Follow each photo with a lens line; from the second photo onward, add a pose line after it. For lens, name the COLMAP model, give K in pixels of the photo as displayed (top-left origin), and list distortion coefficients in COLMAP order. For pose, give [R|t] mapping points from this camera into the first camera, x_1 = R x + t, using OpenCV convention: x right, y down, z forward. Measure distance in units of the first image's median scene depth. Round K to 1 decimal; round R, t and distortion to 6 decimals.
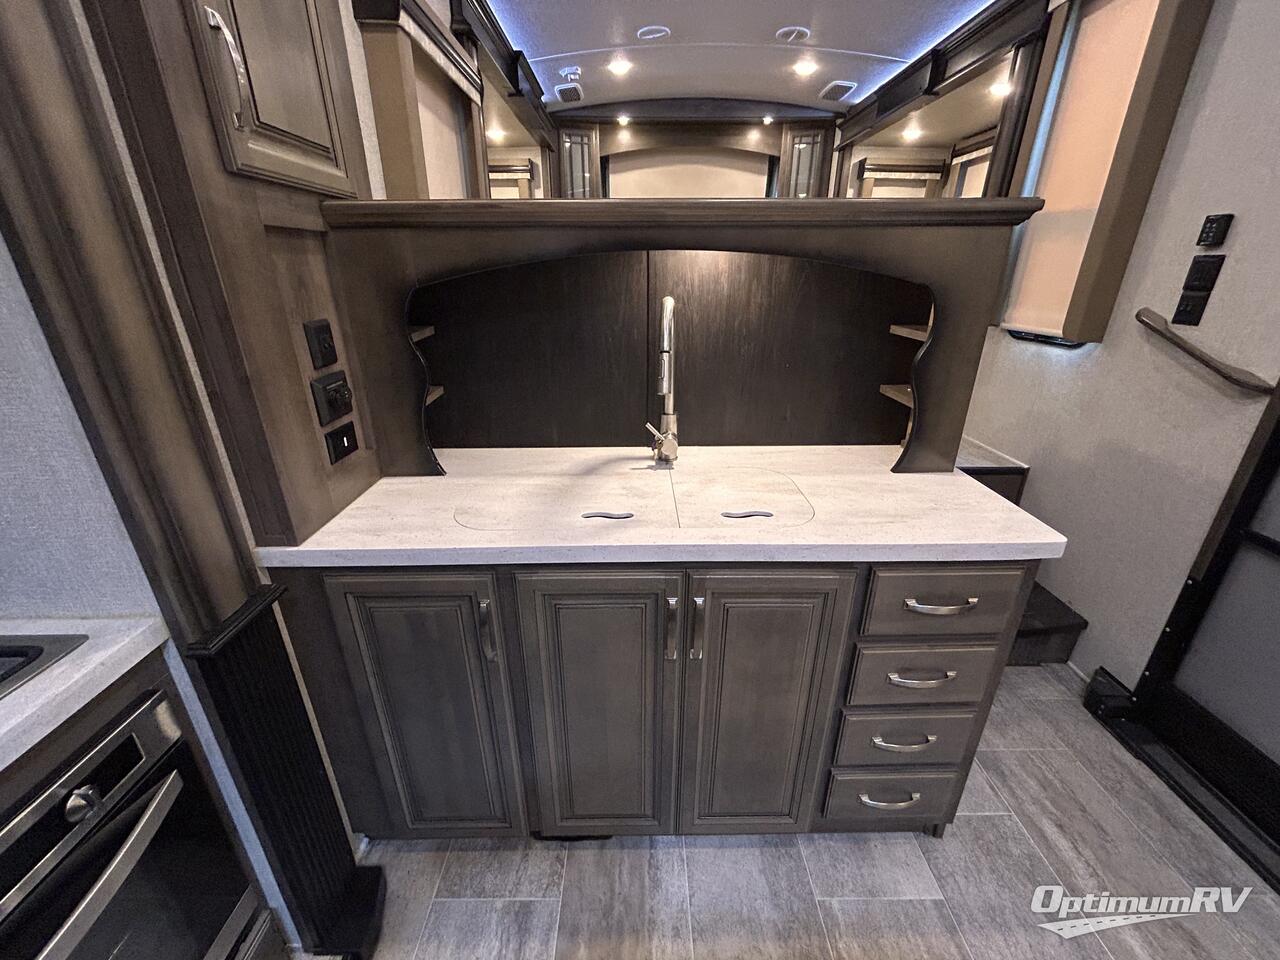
lens RADIAL K [[516.1, 0, 640.5], [0, 516.1, 478.5], [0, 0, 1]] dist [-0.001192, -0.000370]
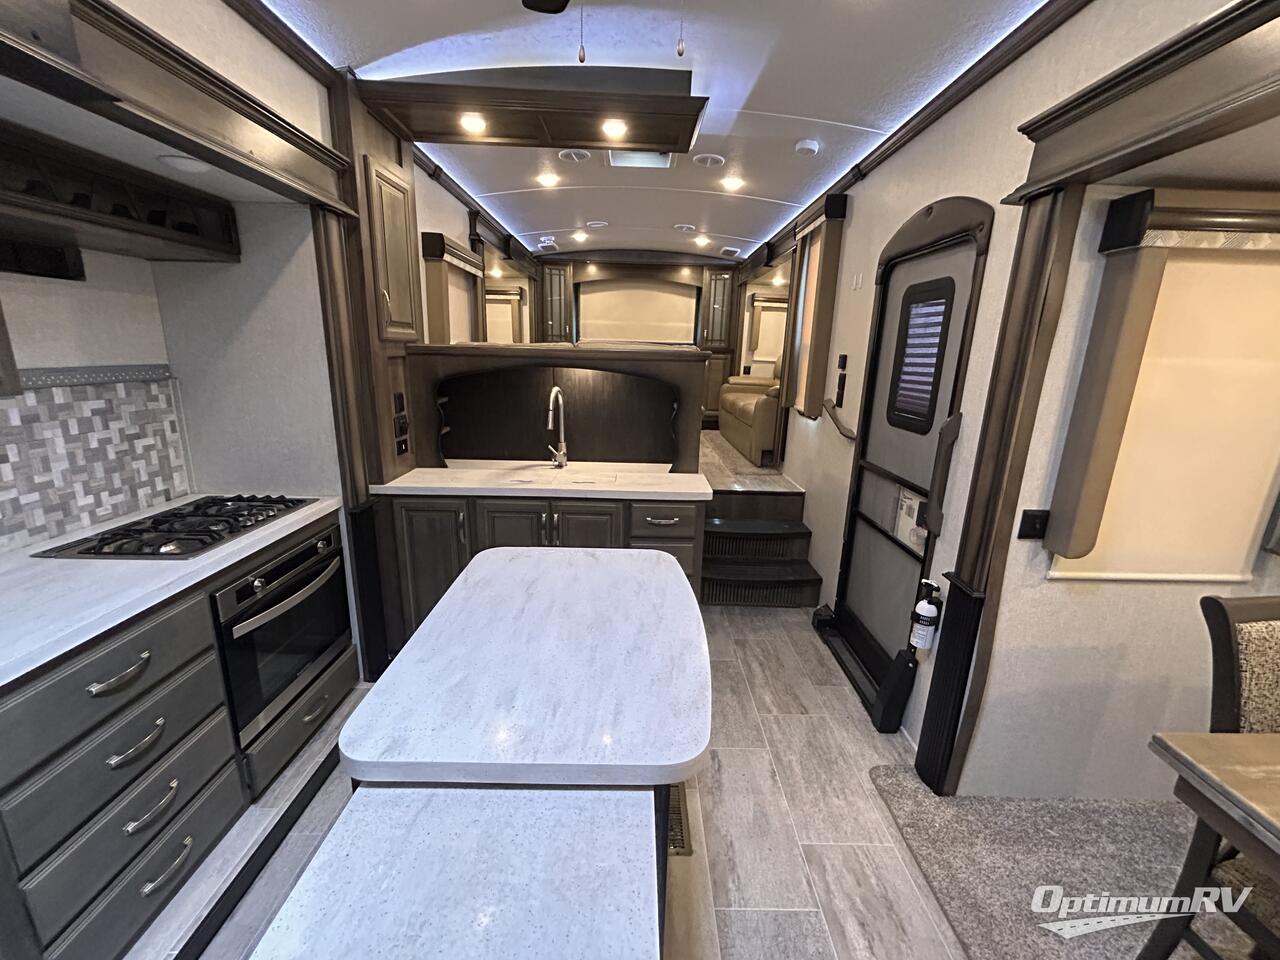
lens RADIAL K [[517.5, 0, 640.7], [0, 517.5, 478.5], [0, 0, 1]] dist [0.000437, 0.000231]
pose [[0.999589, 0.027899, 0.006660, 0.406752], [-0.026637, 0.989038, -0.145236, 0.343775], [-0.010639, 0.144999, 0.989375, -1.126184]]
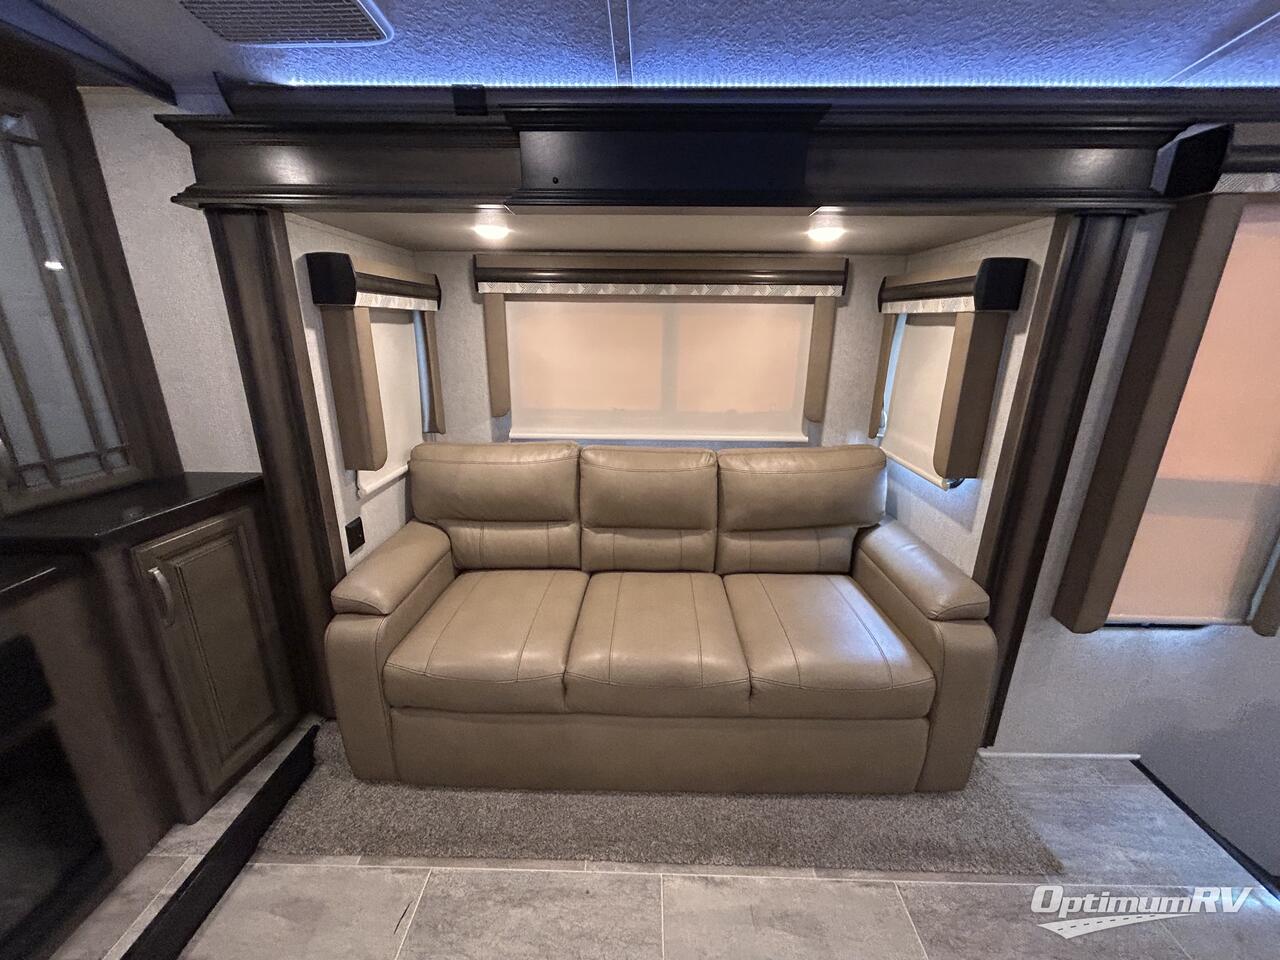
lens RADIAL K [[517.5, 0, 640.7], [0, 517.5, 478.5], [0, 0, 1]] dist [0.000437, 0.000231]
pose [[0.023815, -0.300425, 0.953508, 0.180123], [0.369145, 0.889018, 0.270885, -1.645692], [-0.929066, 0.345532, 0.132073, 2.654595]]
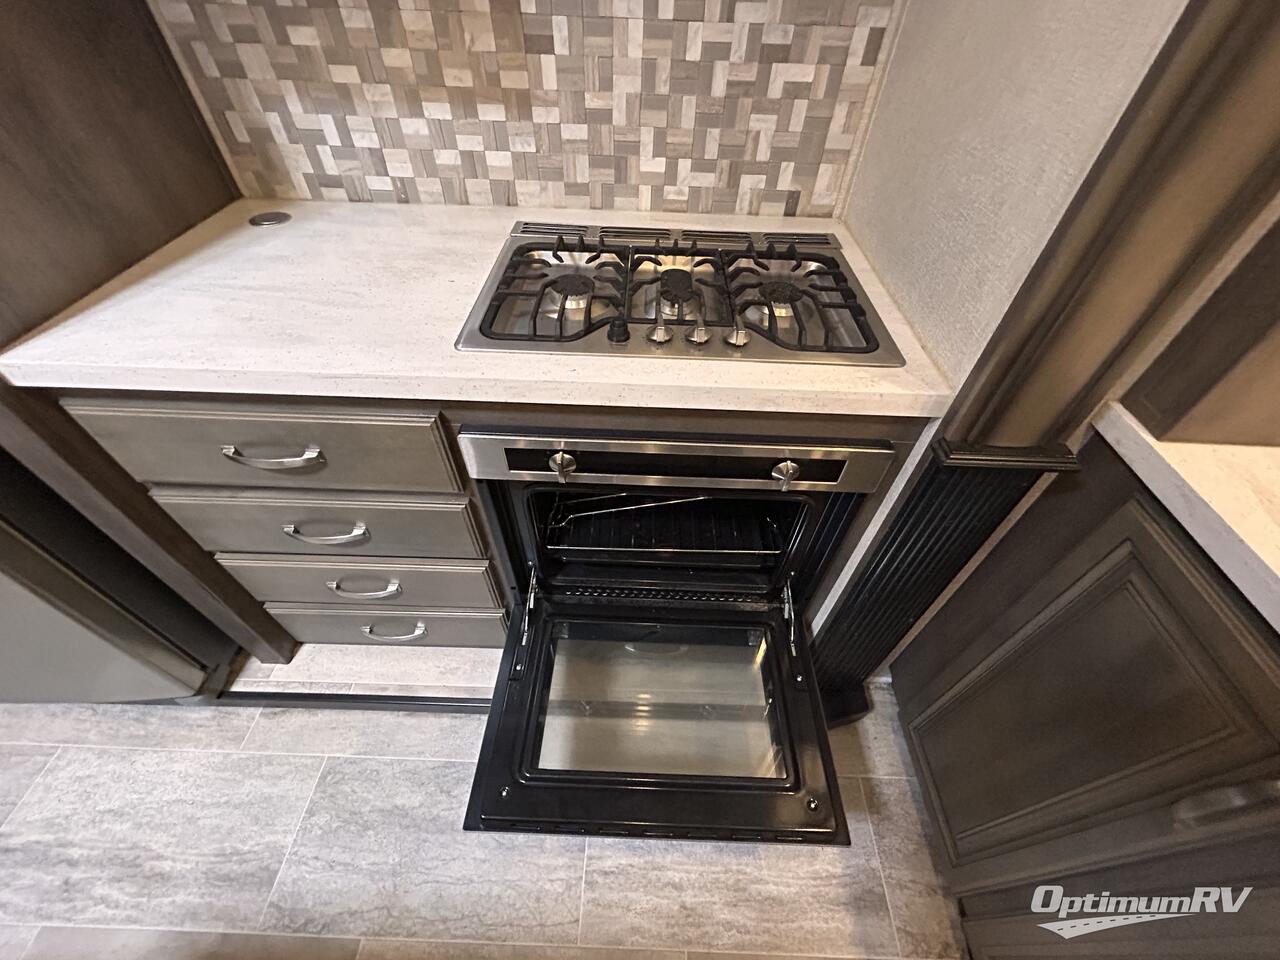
lens RADIAL K [[517.5, 0, 640.7], [0, 517.5, 478.5], [0, 0, 1]] dist [0.000437, 0.000231]
pose [[-0.034602, 0.729263, -0.683358, -0.139848], [-0.400431, 0.616367, 0.678046, -0.015192], [0.915673, 0.297100, 0.270692, 0.208965]]
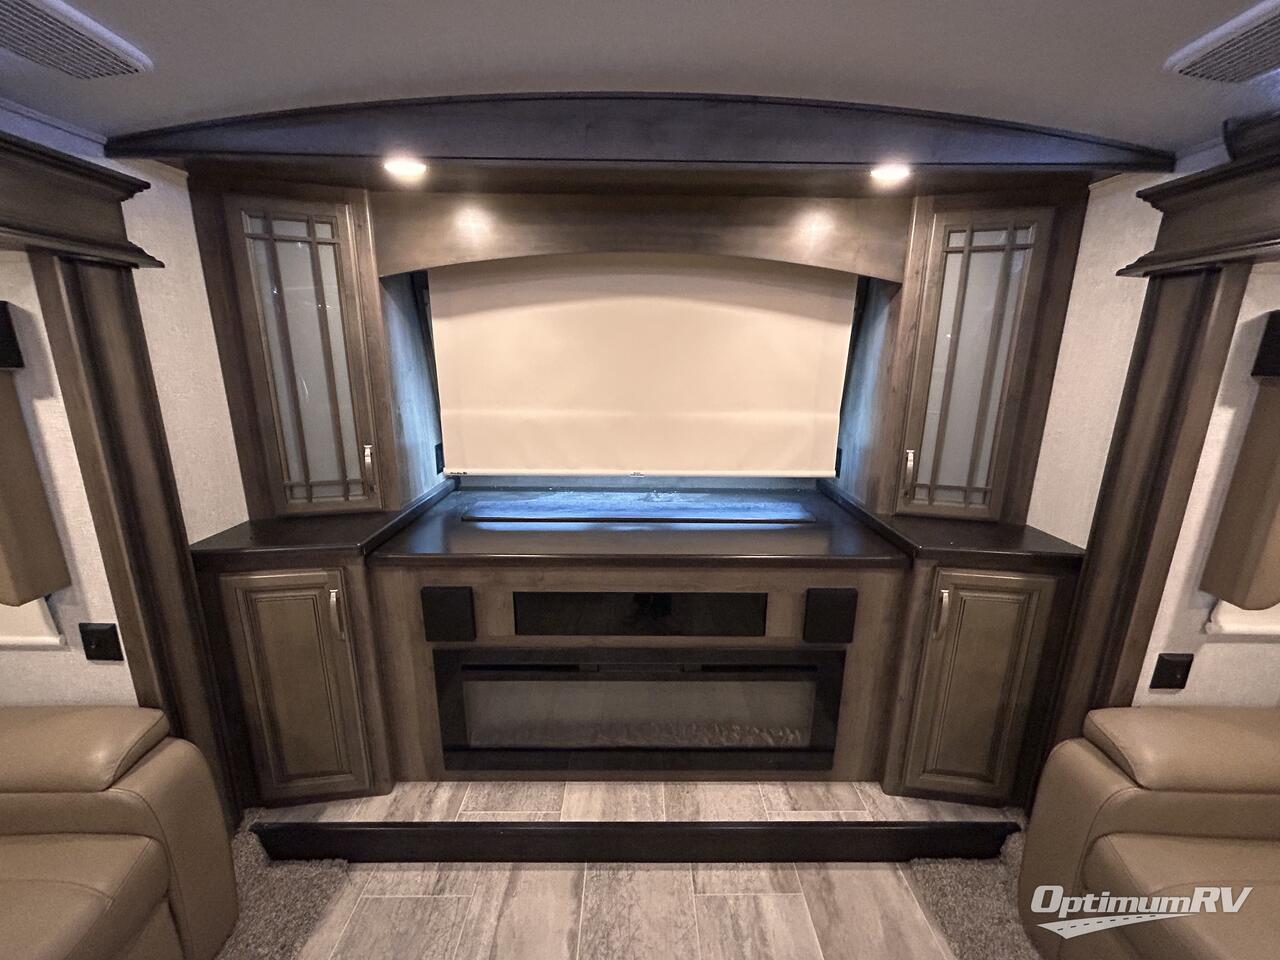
lens RADIAL K [[517.5, 0, 640.7], [0, 517.5, 478.5], [0, 0, 1]] dist [0.000437, 0.000231]
pose [[0.999952, 0.009530, 0.002458, 0.355725], [-0.009059, 0.988860, -0.148574, -1.638341], [-0.003846, 0.148544, 0.988898, 2.513158]]
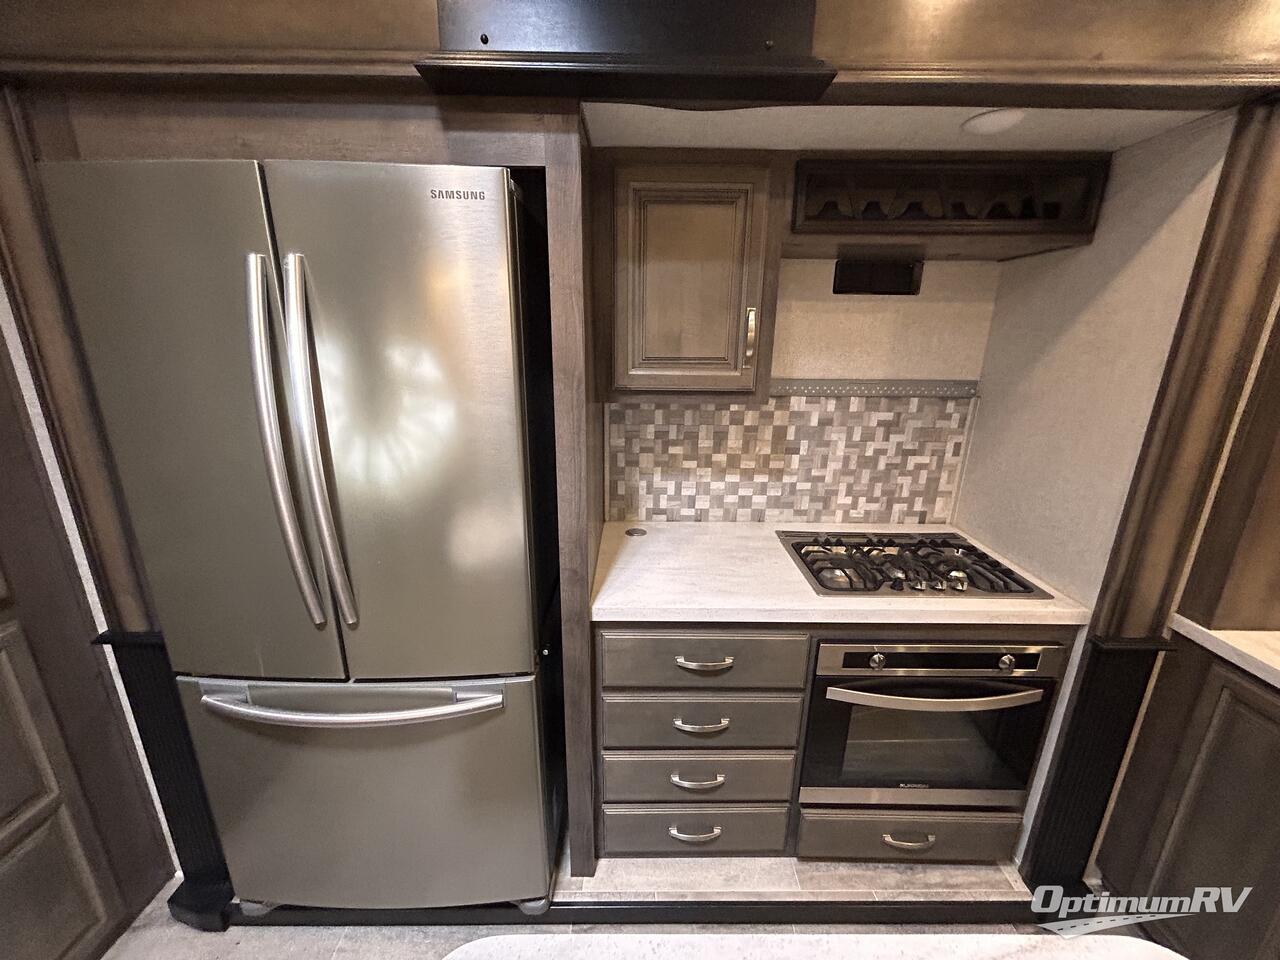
lens RADIAL K [[517.5, 0, 640.7], [0, 517.5, 478.5], [0, 0, 1]] dist [0.000437, 0.000231]
pose [[-0.004168, 0.282540, -0.959247, 0.364630], [-0.389530, 0.883027, 0.261782, 0.012891], [0.921004, 0.374747, 0.106378, -0.445463]]
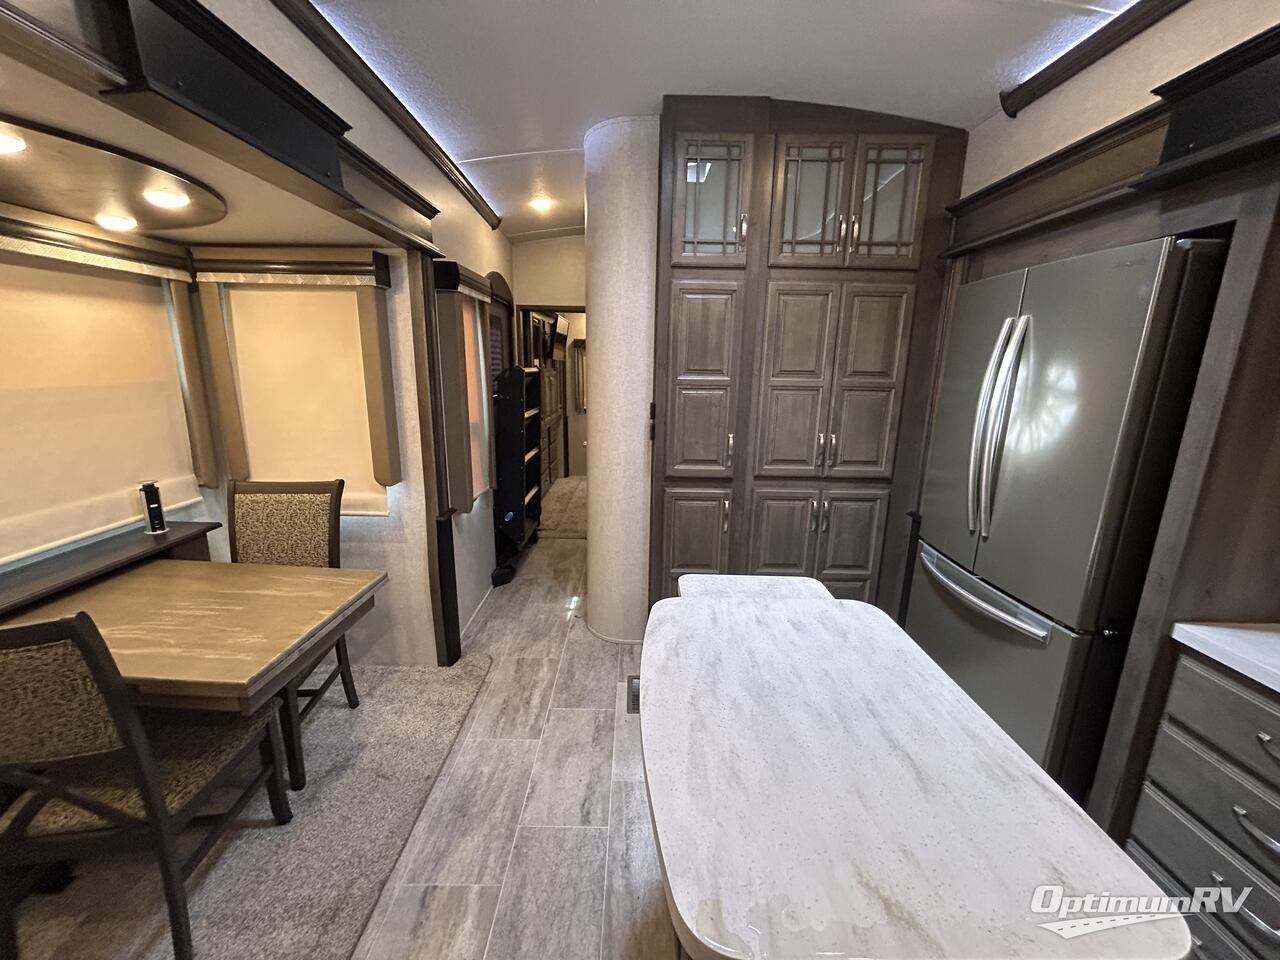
lens RADIAL K [[517.5, 0, 640.7], [0, 517.5, 478.5], [0, 0, 1]] dist [0.000437, 0.000231]
pose [[-0.999822, -0.018256, -0.004784, 0.554207], [-0.017696, 0.818775, 0.573841, -0.294037], [-0.006559, 0.573824, -0.818953, 0.414073]]
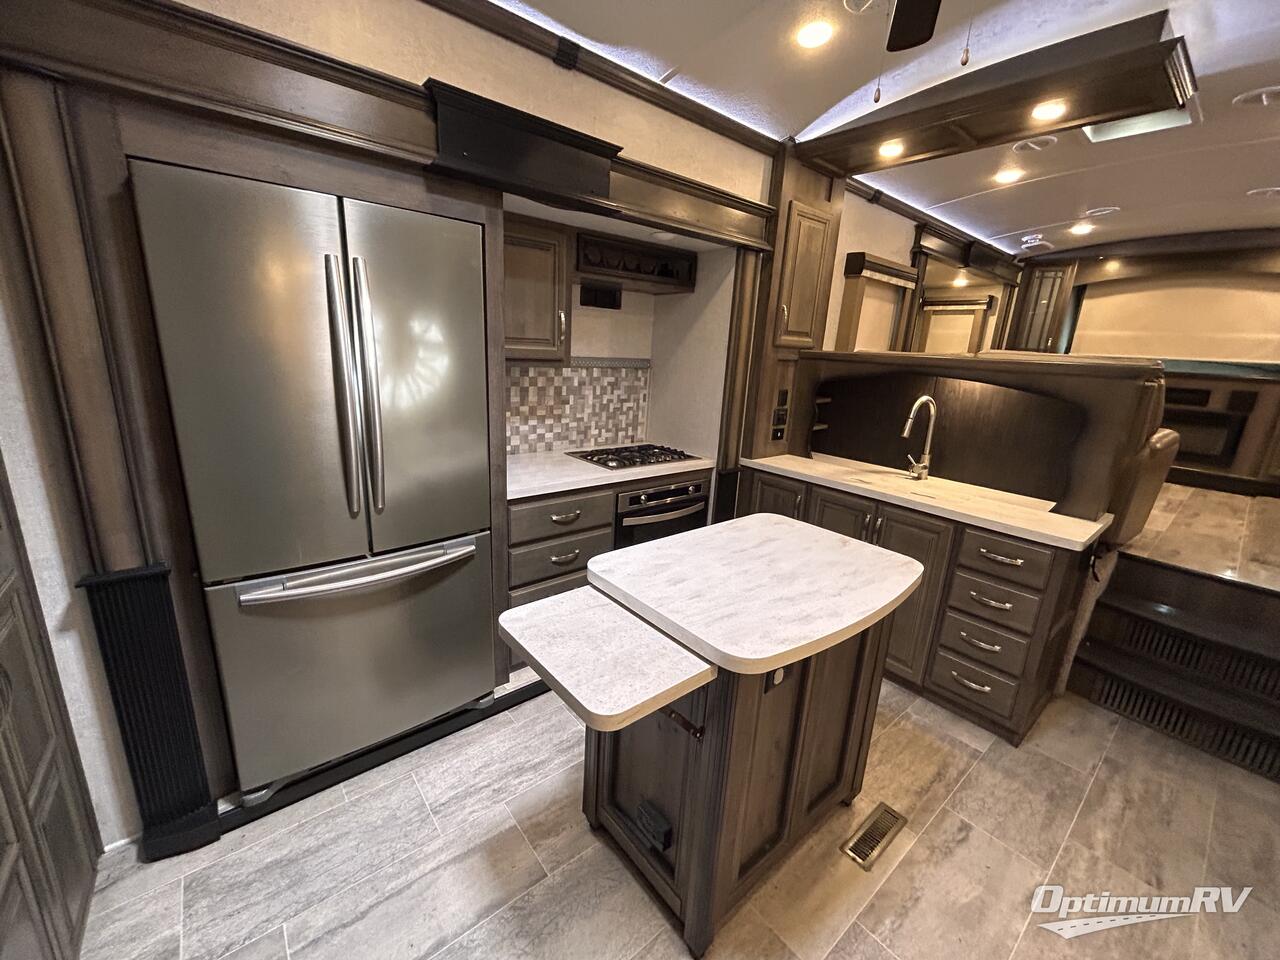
lens RADIAL K [[515.1, 0, 638.2], [0, 515.1, 481.1], [0, 0, 1]] dist [-0.001416, -0.000170]
pose [[0.628534, 0.232161, -0.742325, 0.964429], [-0.343291, 0.939224, 0.003072, 0.384020], [0.697923, 0.252903, 0.670033, -1.180133]]
